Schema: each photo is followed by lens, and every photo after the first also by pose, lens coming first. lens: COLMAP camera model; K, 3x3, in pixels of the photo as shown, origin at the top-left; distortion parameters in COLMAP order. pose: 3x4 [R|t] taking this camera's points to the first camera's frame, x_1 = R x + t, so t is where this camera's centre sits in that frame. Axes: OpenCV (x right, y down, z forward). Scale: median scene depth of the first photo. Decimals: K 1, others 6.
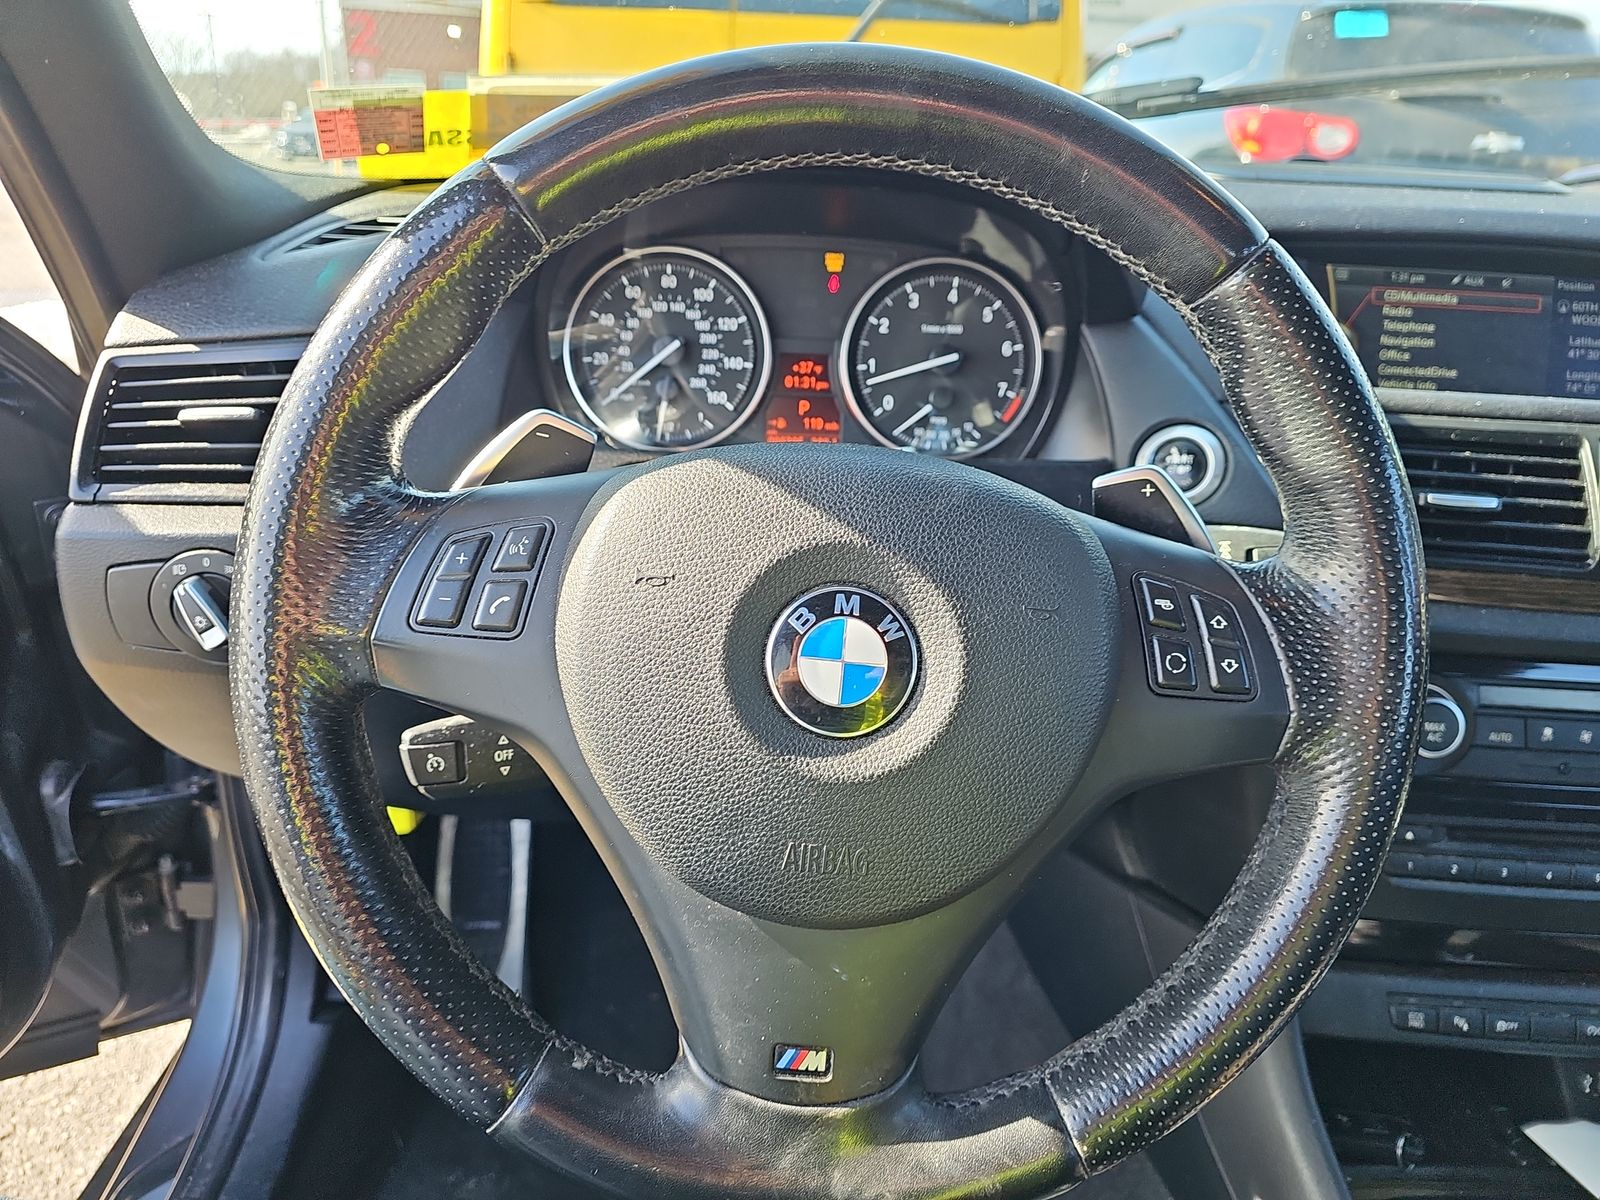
lens RADIAL K [[1072.2, 0, 790.5], [0, 1072.2, 601.3], [0, 0, 1]] dist [0.038332, -0.040140]
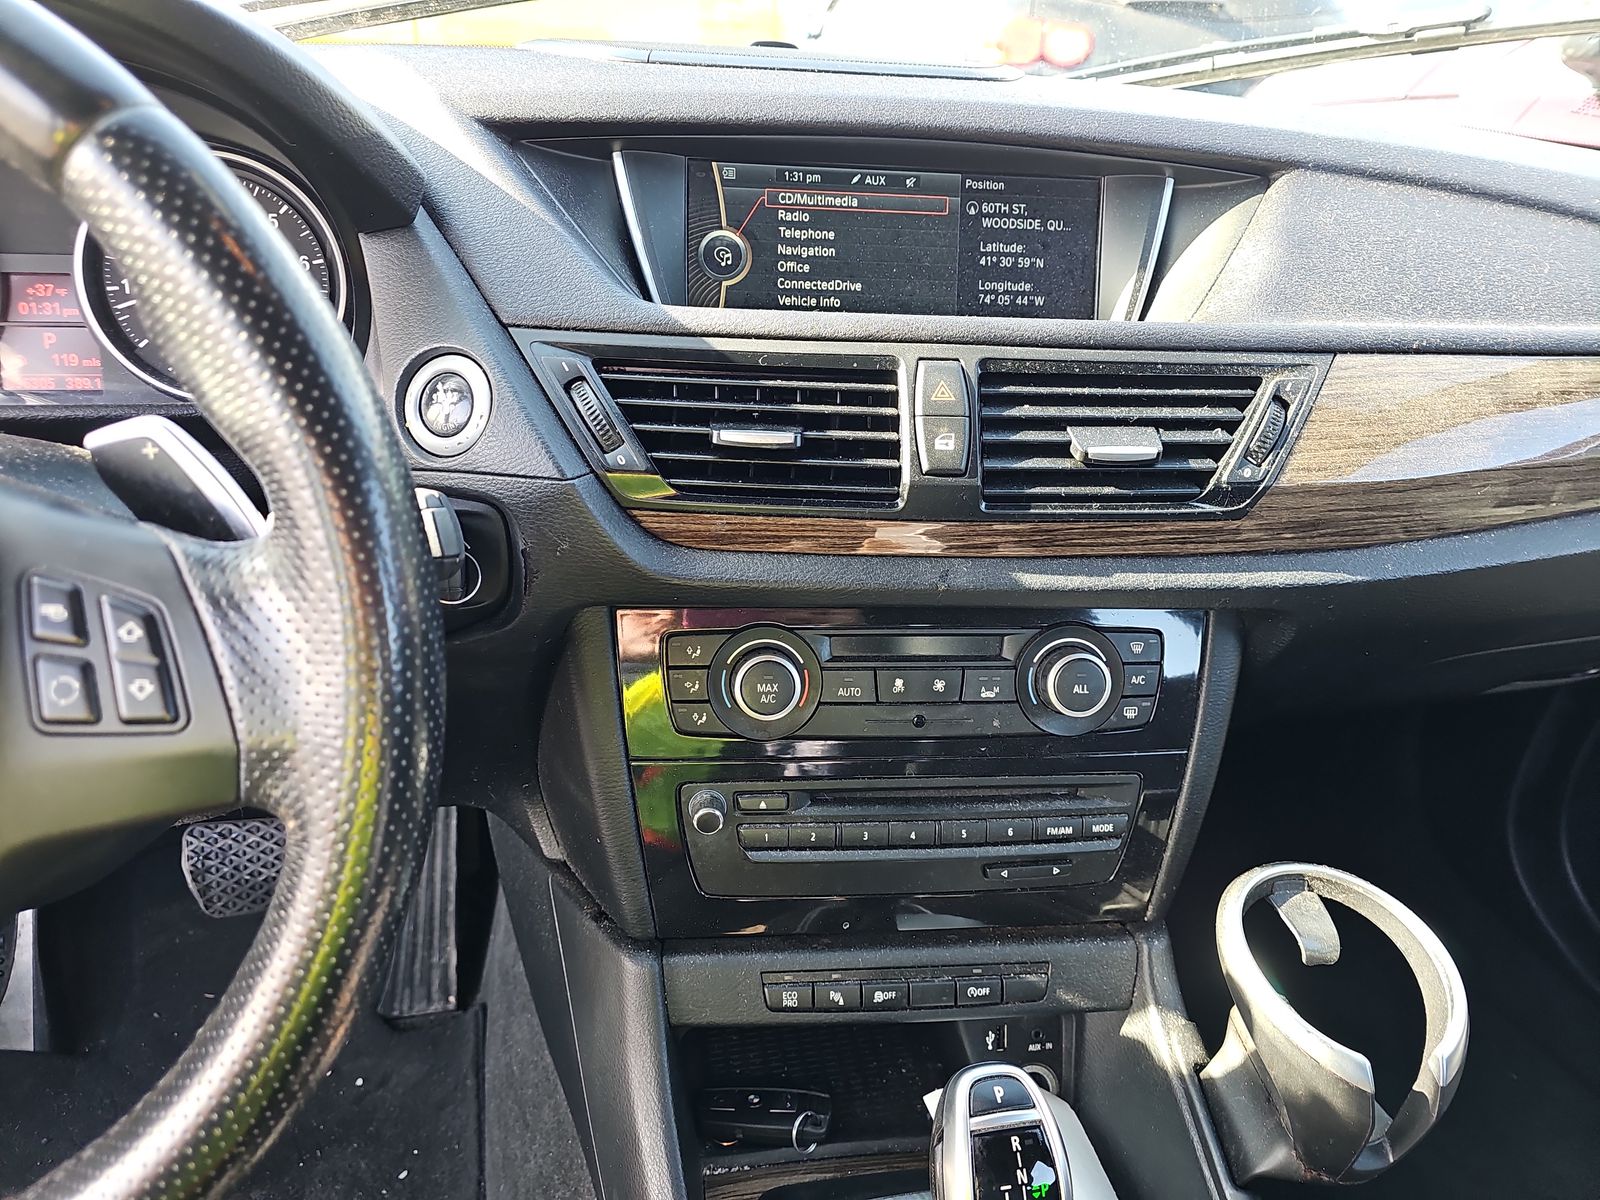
lens RADIAL K [[1072.2, 0, 797.7], [0, 1072.2, 597.4], [0, 0, 1]] dist [0.038332, -0.040140]
pose [[0.989455, -0.058103, 0.132676, 0.481042], [0.048085, 0.995832, 0.077506, -0.026327], [-0.136626, -0.070309, 0.988124, 0.112109]]
